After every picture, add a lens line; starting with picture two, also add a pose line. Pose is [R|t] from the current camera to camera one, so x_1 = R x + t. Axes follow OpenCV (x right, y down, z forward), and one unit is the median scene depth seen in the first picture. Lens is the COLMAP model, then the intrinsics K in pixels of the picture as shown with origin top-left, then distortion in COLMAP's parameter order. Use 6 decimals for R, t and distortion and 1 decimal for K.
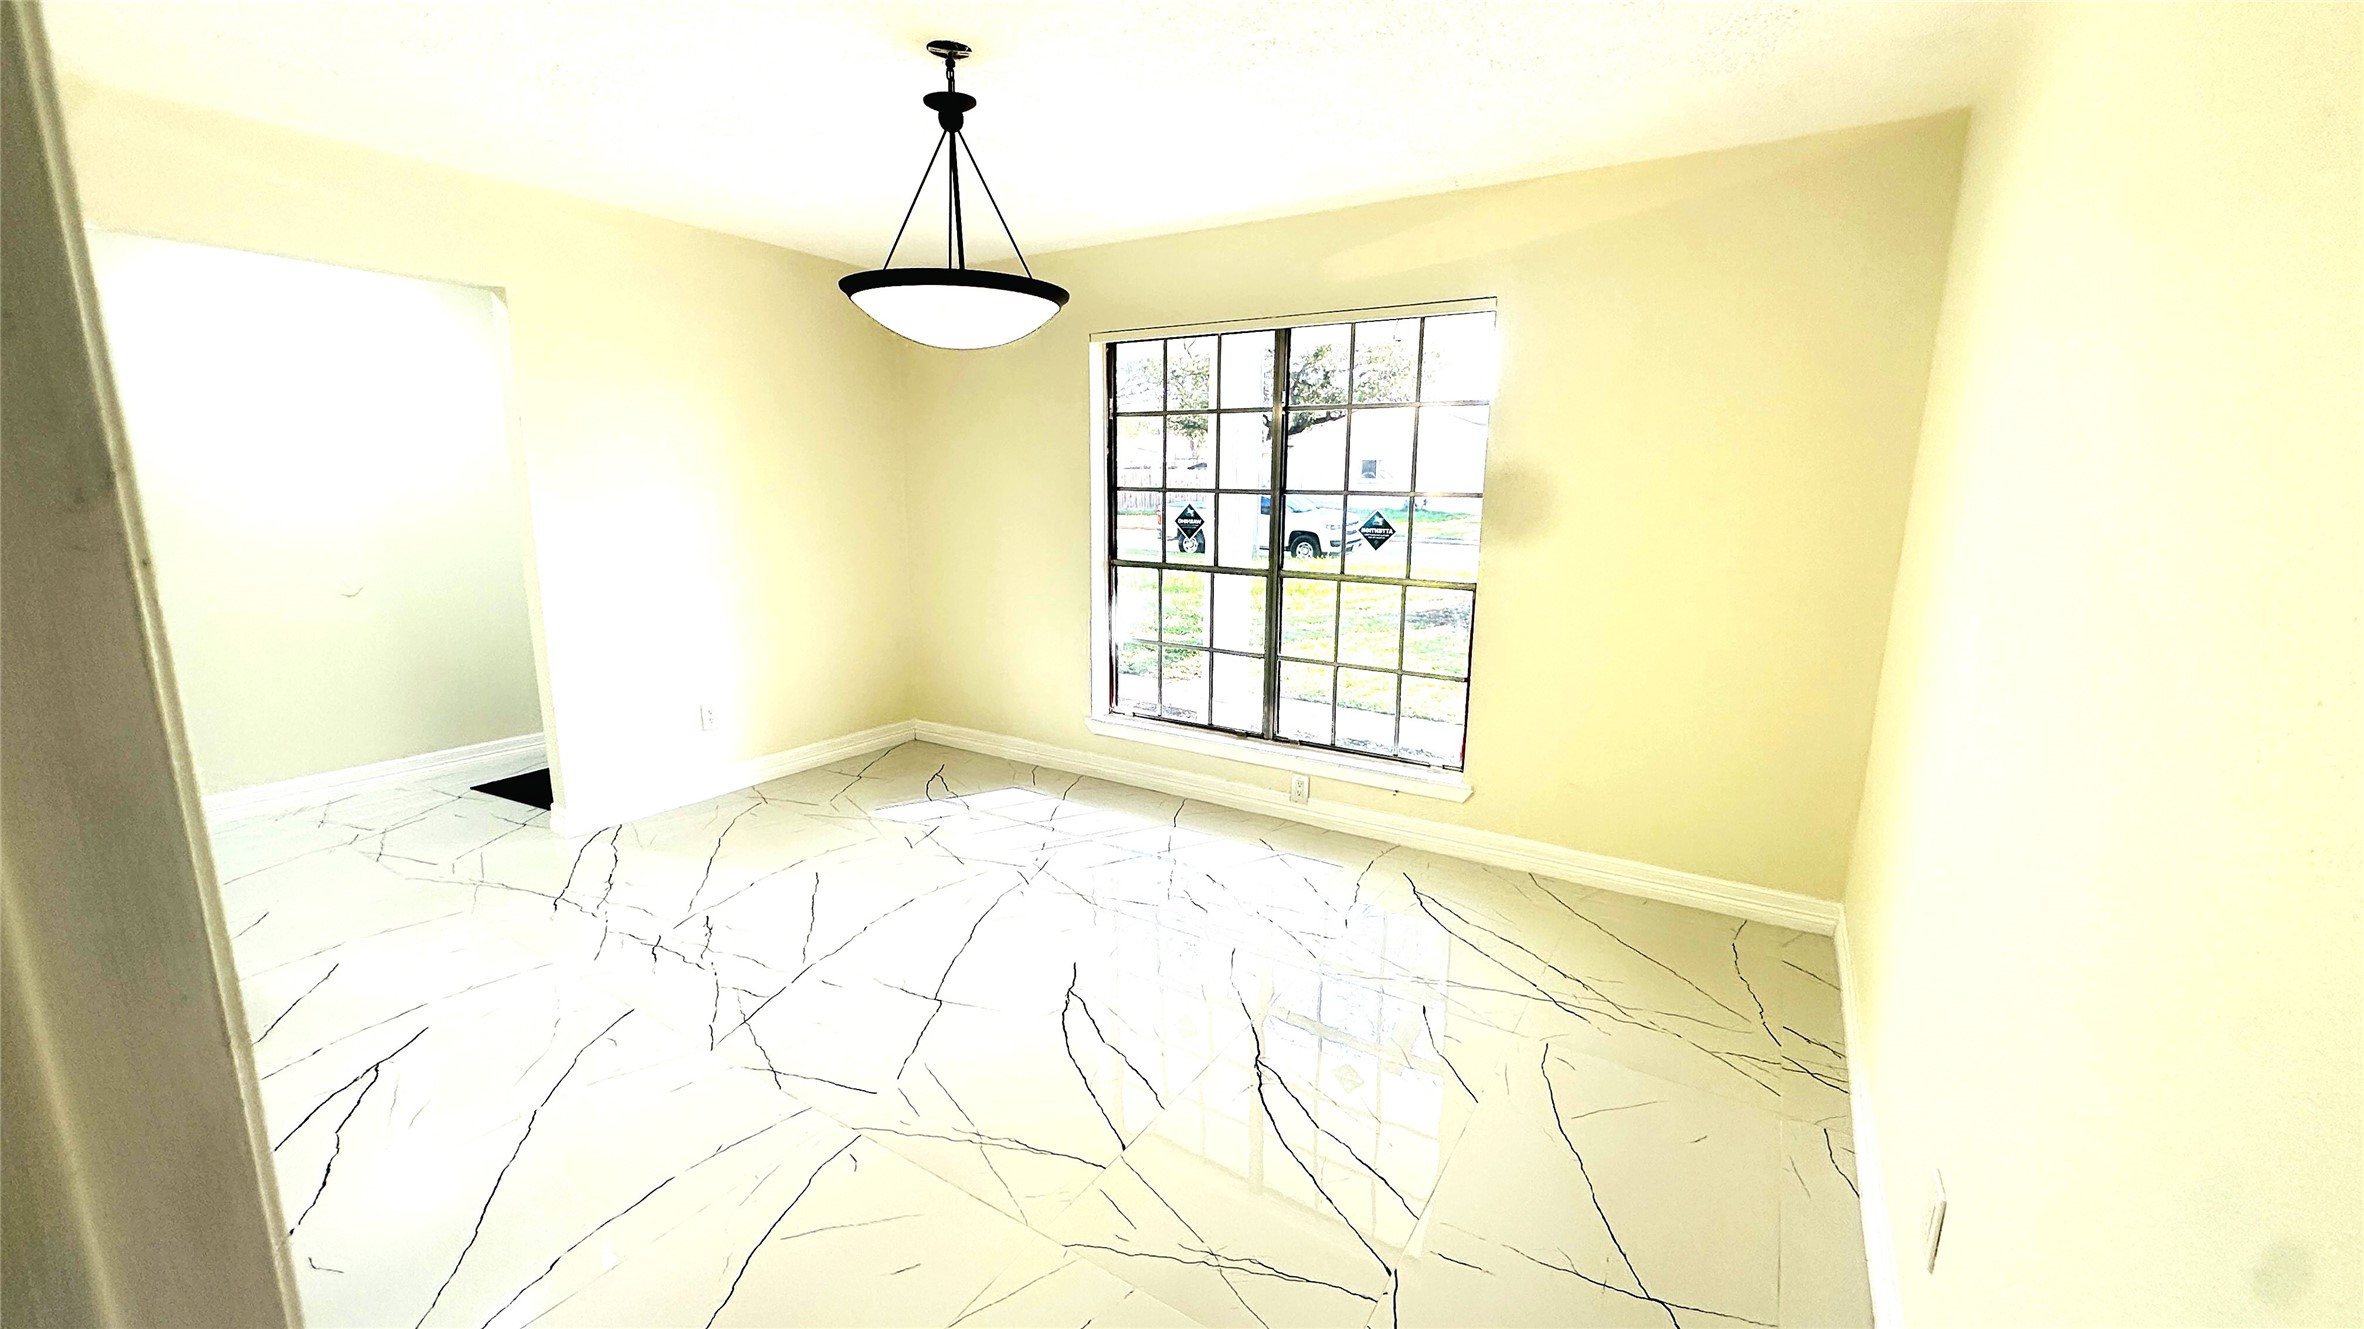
lens RADIAL K [[943.3, 0, 1177.5], [0, 943.3, 664.8], [0, 0, 1]] dist [-0.001867, 0.000492]
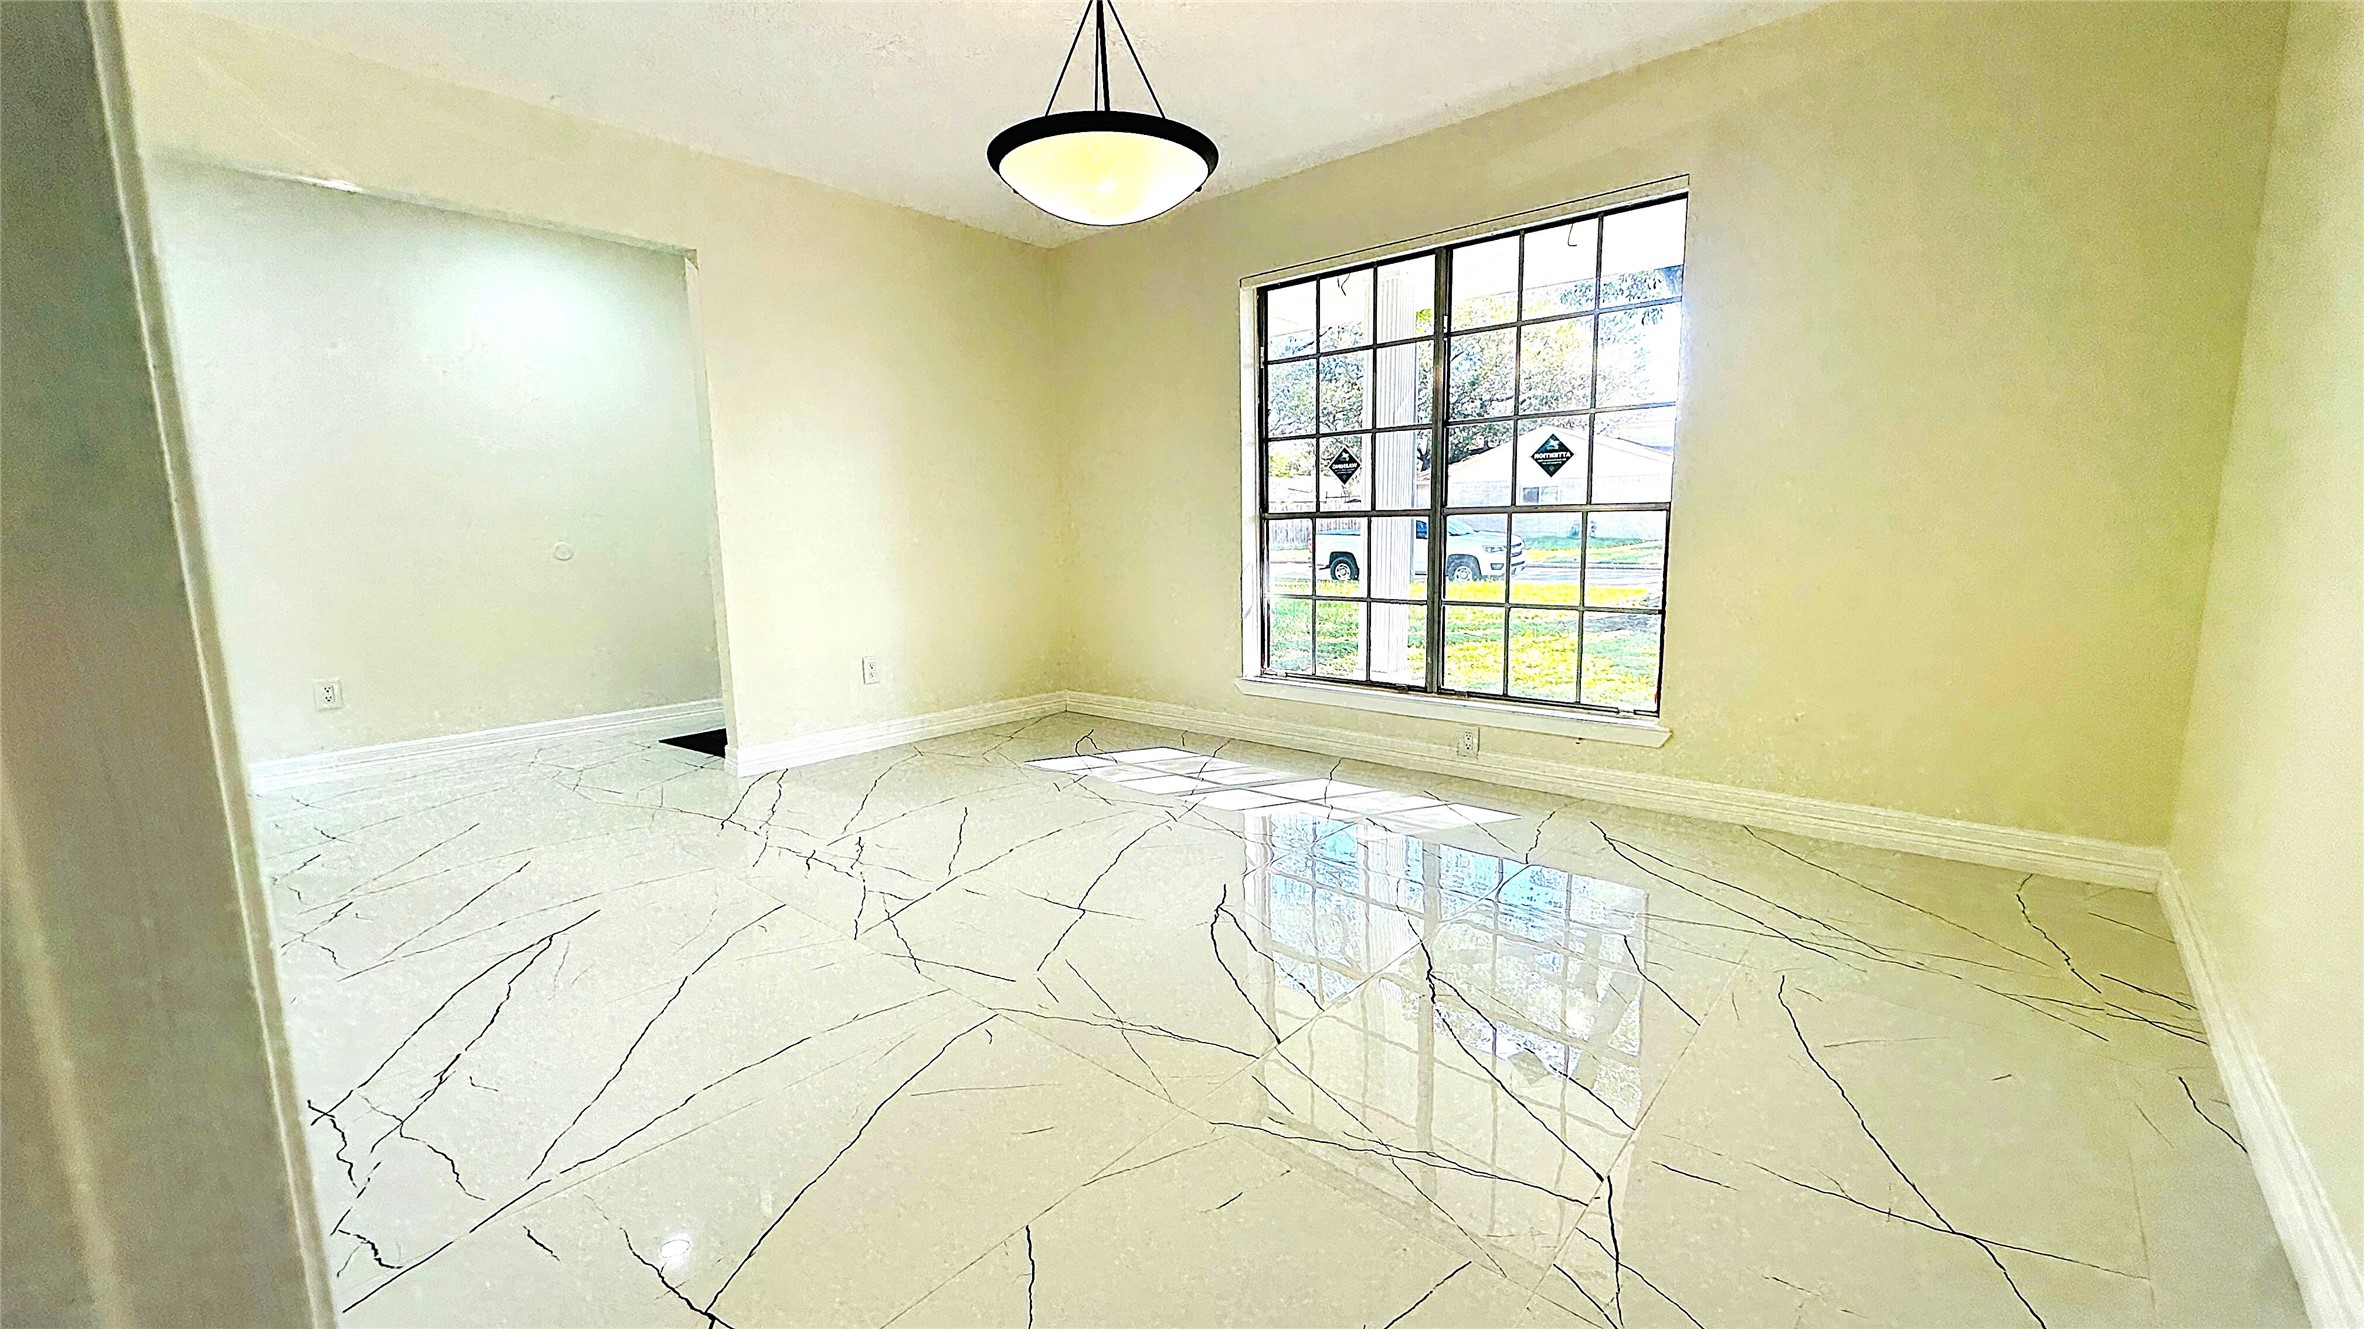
lens RADIAL K [[943.3, 0, 1177.4], [0, 943.3, 663.4], [0, 0, 1]] dist [-0.001867, 0.000492]
pose [[0.987142, -0.005854, -0.159740, -0.003590], [-0.002325, 0.998698, -0.050966, 0.110346], [0.159830, 0.050682, 0.985843, 0.046886]]
